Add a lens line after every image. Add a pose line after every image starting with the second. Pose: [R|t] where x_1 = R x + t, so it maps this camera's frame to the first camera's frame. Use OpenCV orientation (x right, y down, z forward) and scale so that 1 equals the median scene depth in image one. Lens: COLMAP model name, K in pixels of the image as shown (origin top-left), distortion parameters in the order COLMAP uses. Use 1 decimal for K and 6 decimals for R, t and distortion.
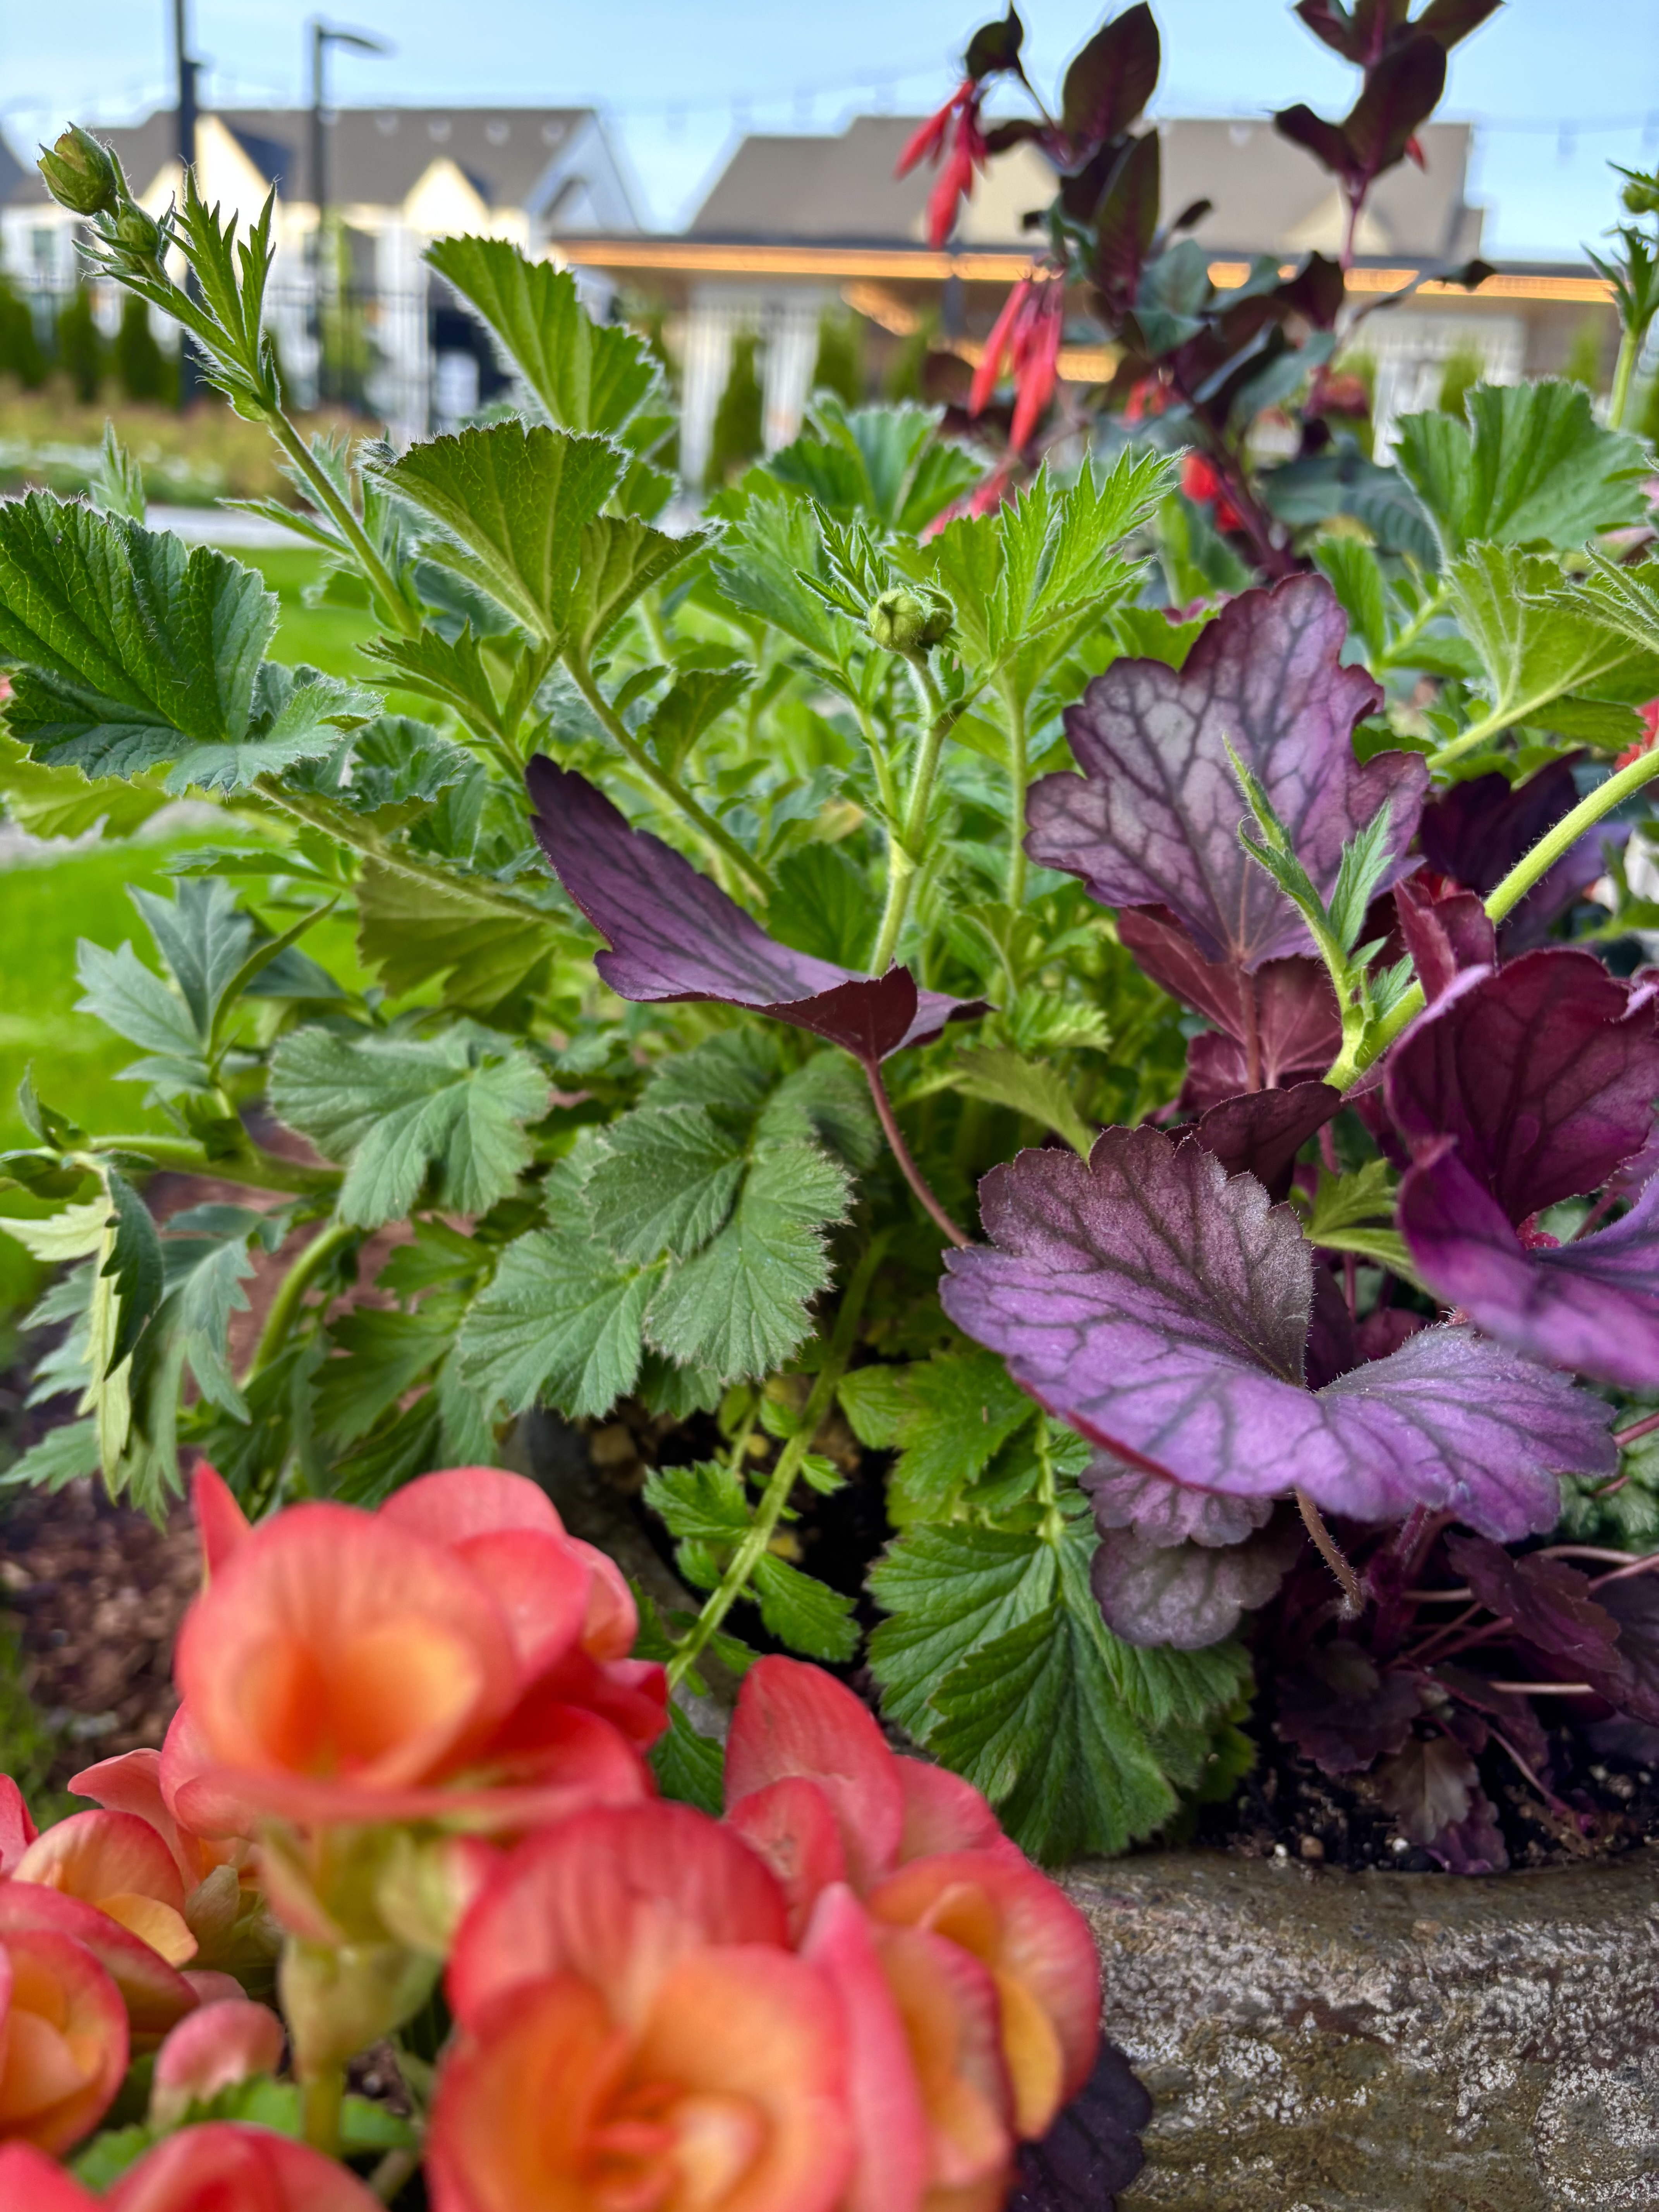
lens RADIAL K [[1825.5, 0, 814.7], [0, 1825.5, 1112.7], [0, 0, 1]] dist [0.050514, -0.120576]
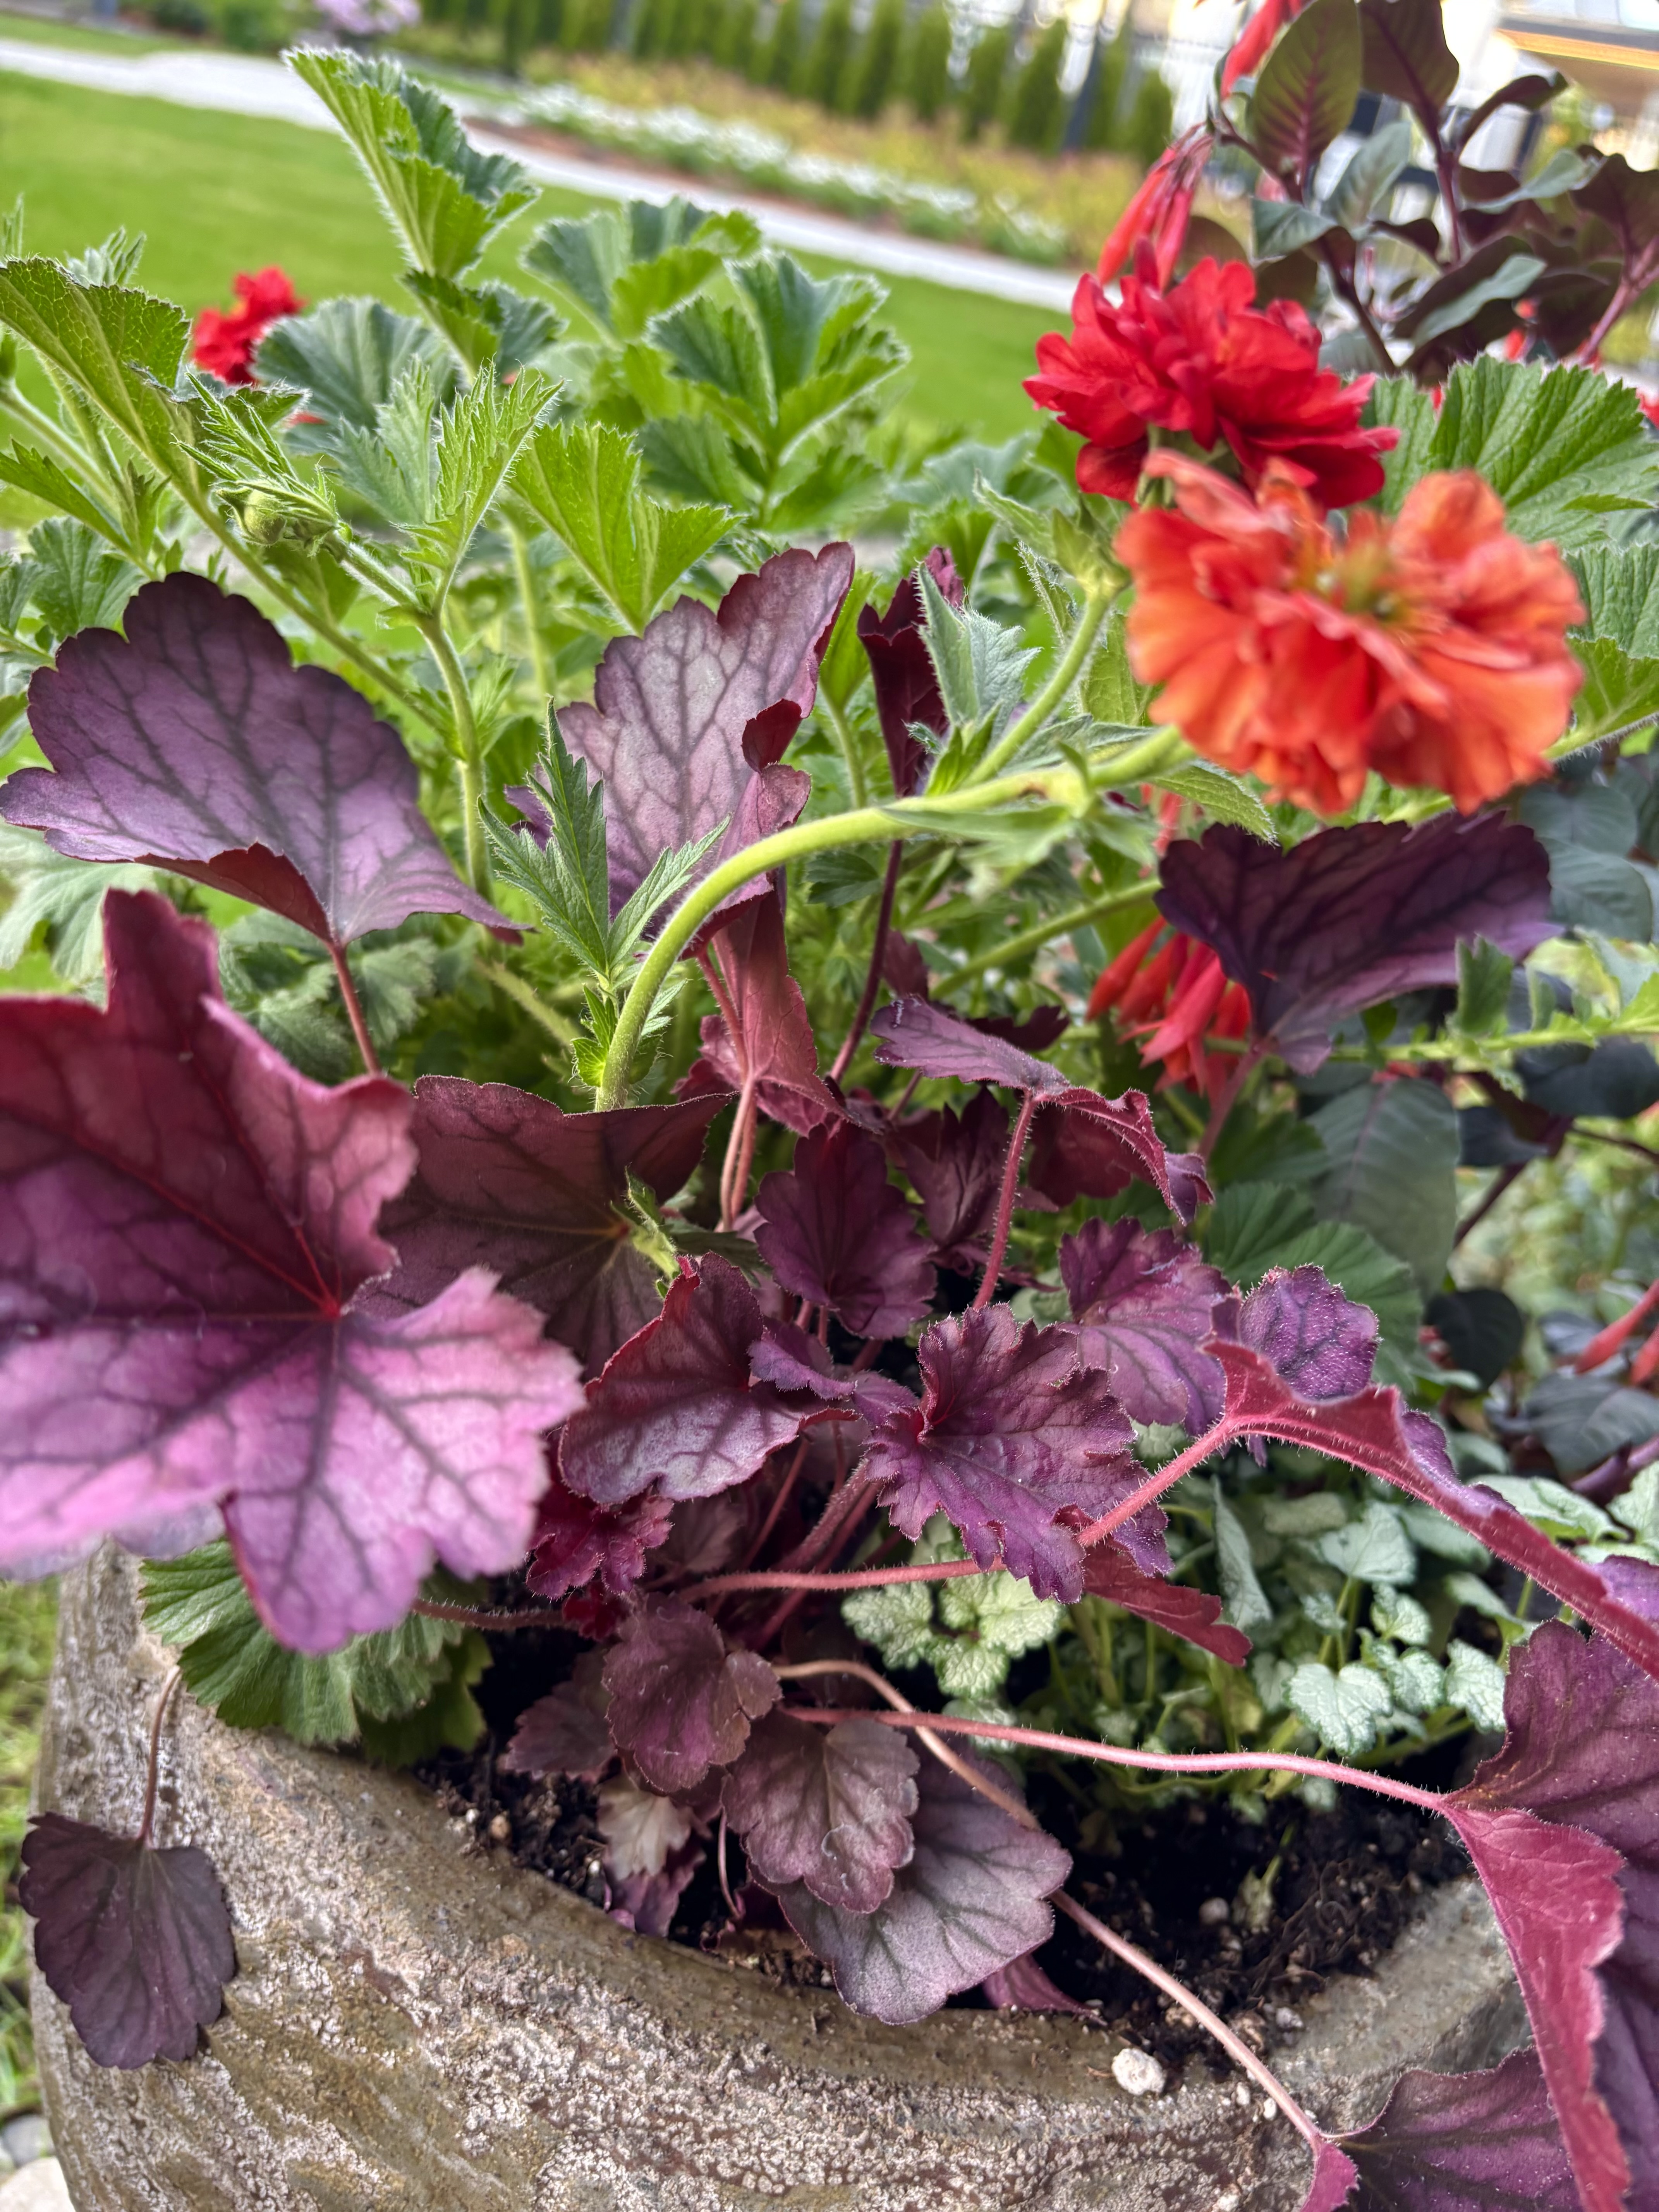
lens RADIAL K [[1825.5, 0, 814.7], [0, 1825.5, 1112.7], [0, 0, 1]] dist [0.050514, -0.120576]
pose [[0.880951, 0.304058, -0.362593, 0.712357], [-0.263524, 0.951662, 0.157777, -0.182160], [0.393040, -0.043442, 0.918495, 0.182624]]
